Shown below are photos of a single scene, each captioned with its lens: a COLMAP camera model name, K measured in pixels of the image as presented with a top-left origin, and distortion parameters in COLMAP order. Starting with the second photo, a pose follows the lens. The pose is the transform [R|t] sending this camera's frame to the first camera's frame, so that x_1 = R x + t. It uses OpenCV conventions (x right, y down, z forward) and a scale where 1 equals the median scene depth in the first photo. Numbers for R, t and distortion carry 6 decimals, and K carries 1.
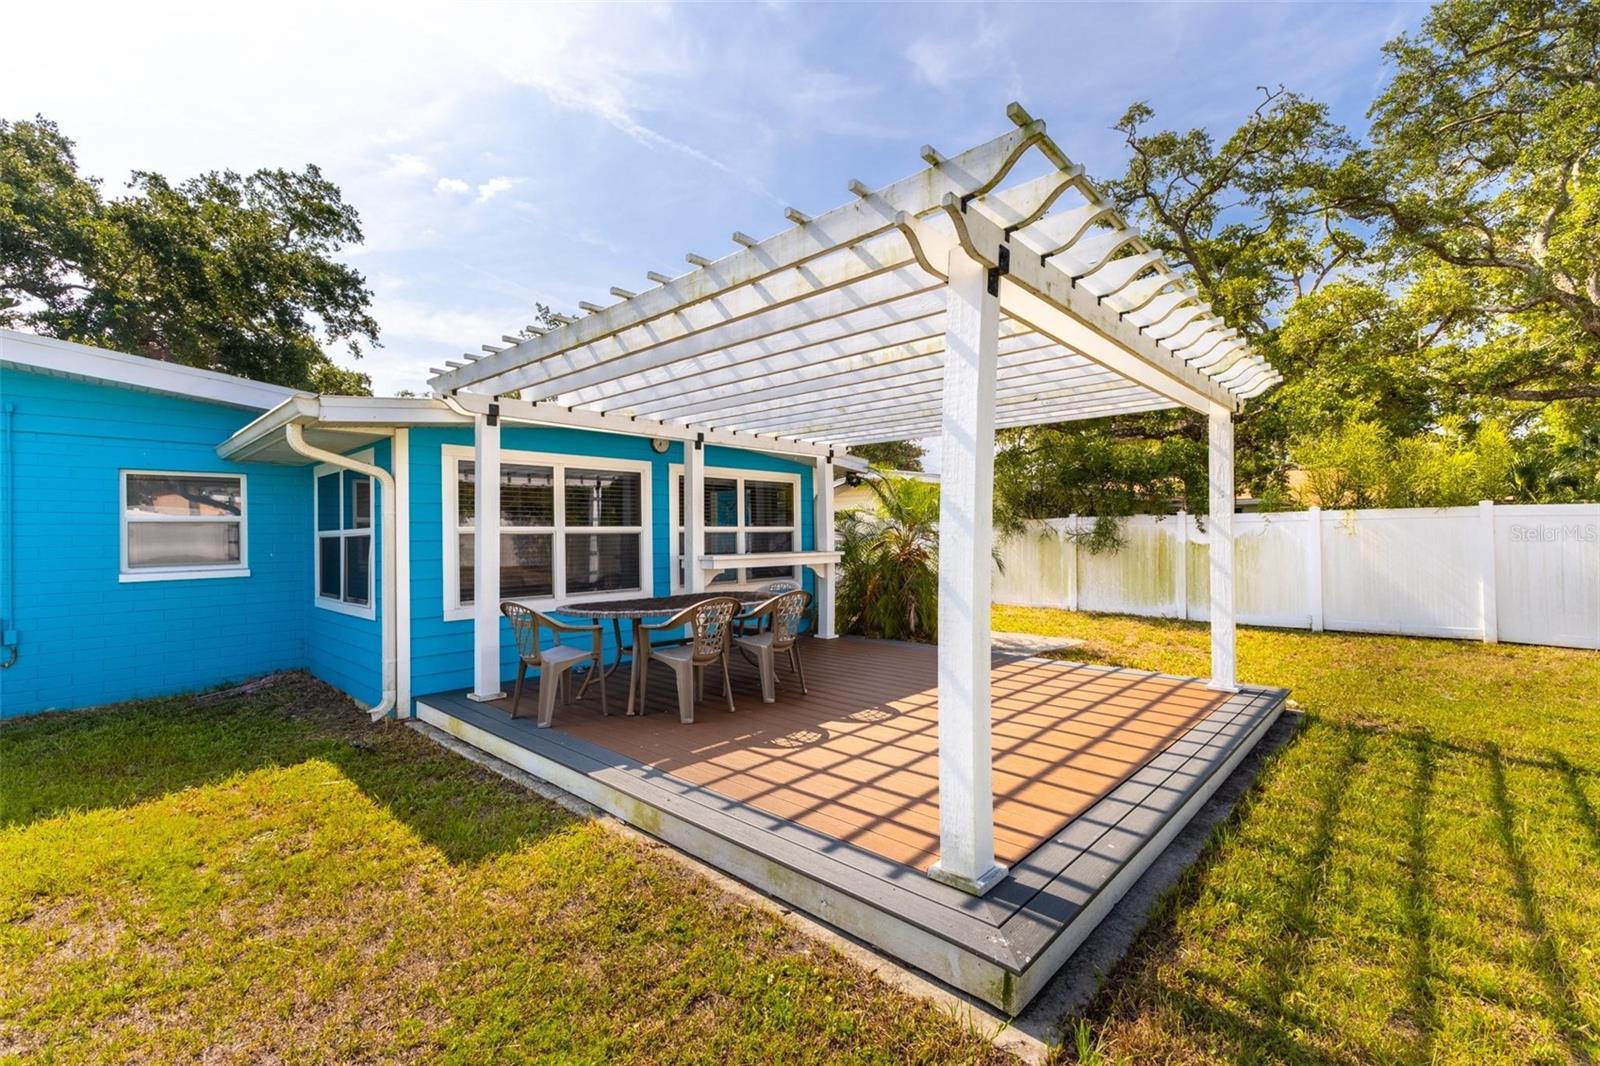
lens RADIAL K [[685.1, 0, 802.0], [0, 685.1, 540.9], [0, 0, 1]] dist [0.008114, -0.001063]
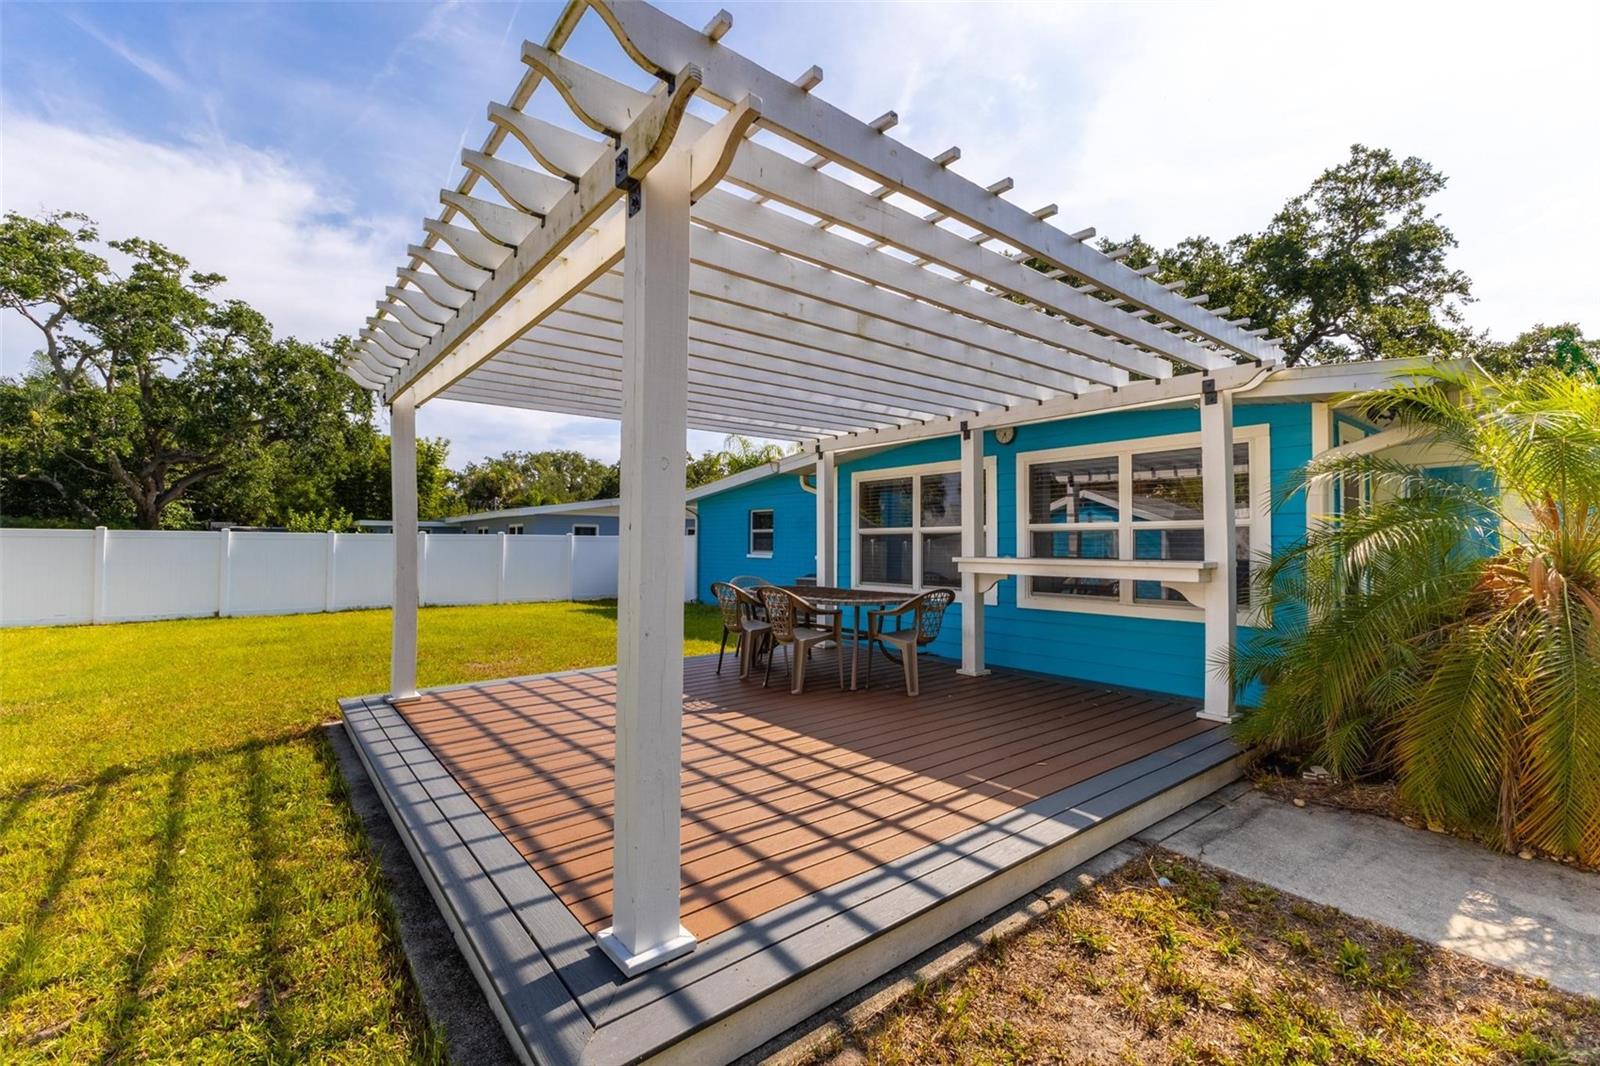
lens RADIAL K [[685.1, 0, 804.9], [0, 685.1, 538.2], [0, 0, 1]] dist [0.008114, -0.001063]
pose [[-0.134904, 0.001251, -0.990858, 0.733047], [-0.009190, 0.999955, 0.002514, -0.003269], [0.990816, 0.009445, -0.134887, 0.856346]]
